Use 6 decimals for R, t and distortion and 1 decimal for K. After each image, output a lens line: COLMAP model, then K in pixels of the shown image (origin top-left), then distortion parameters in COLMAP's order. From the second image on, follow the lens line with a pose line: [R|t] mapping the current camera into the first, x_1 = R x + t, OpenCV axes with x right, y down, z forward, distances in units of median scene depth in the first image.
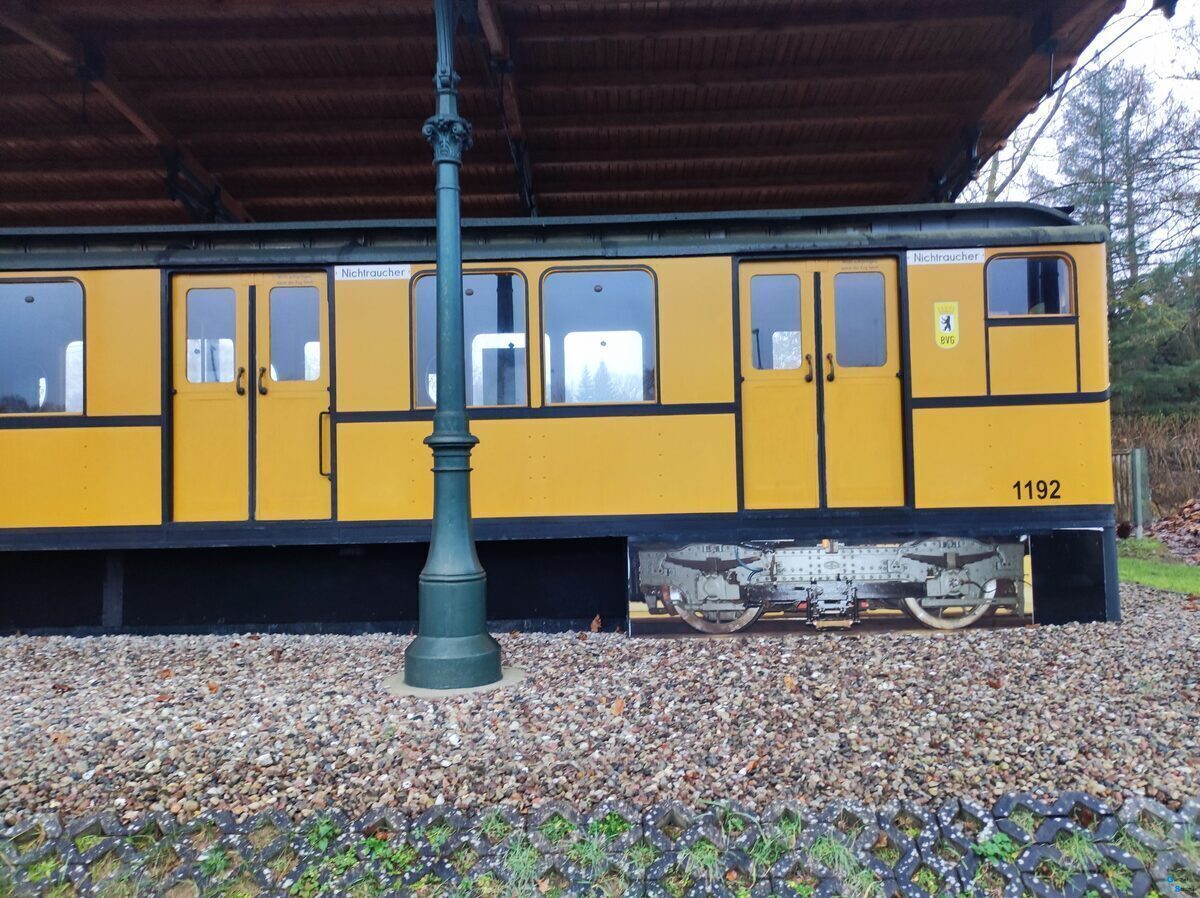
lens RADIAL K [[870.3, 0, 599.5], [0, 870.3, 453.9], [0, 0, 1]] dist [0.042438, -0.035414]
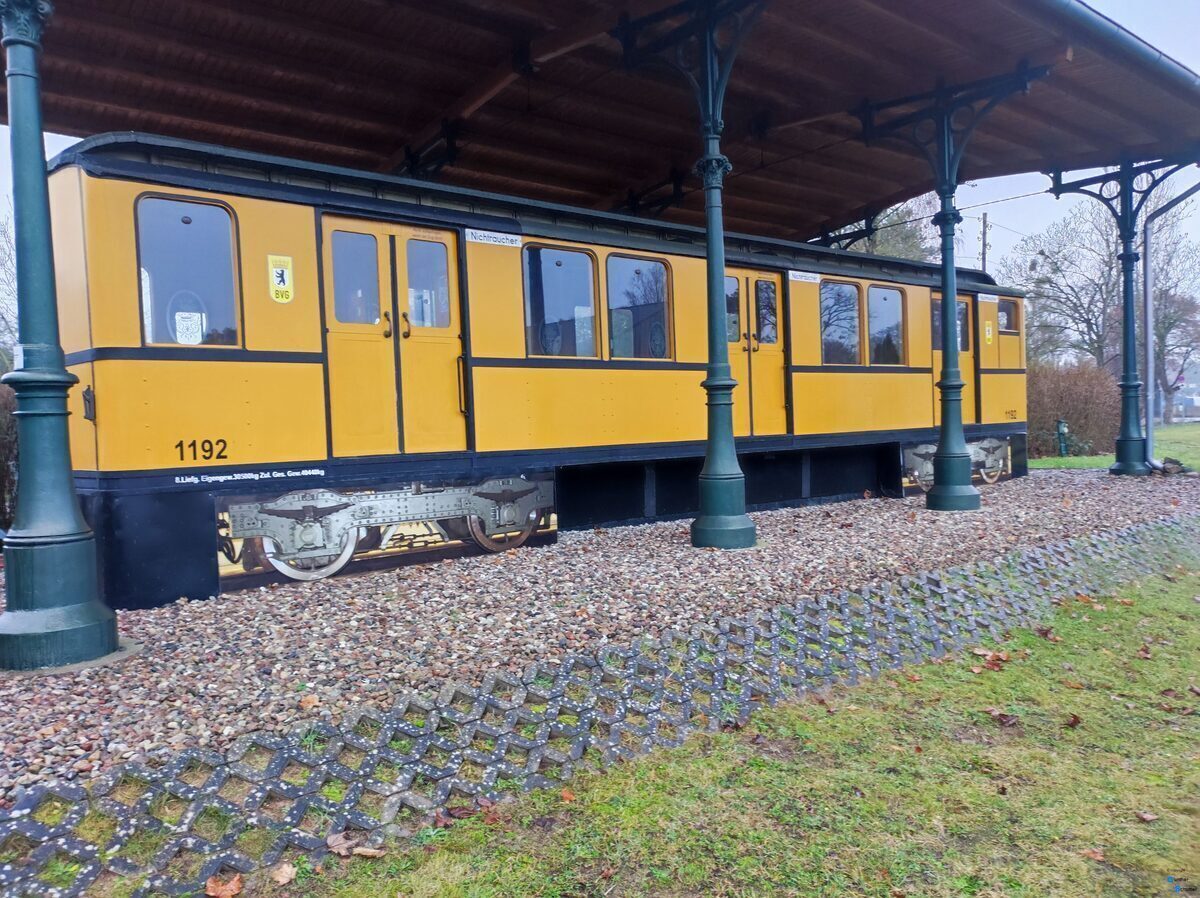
lens RADIAL K [[870.3, 0, 599.5], [0, 870.3, 453.9], [0, 0, 1]] dist [0.042438, -0.035414]
pose [[0.770741, -0.027485, 0.636555, -1.552864], [-0.005868, 0.998721, 0.050228, 0.033619], [-0.637121, -0.042448, 0.769594, 0.014350]]
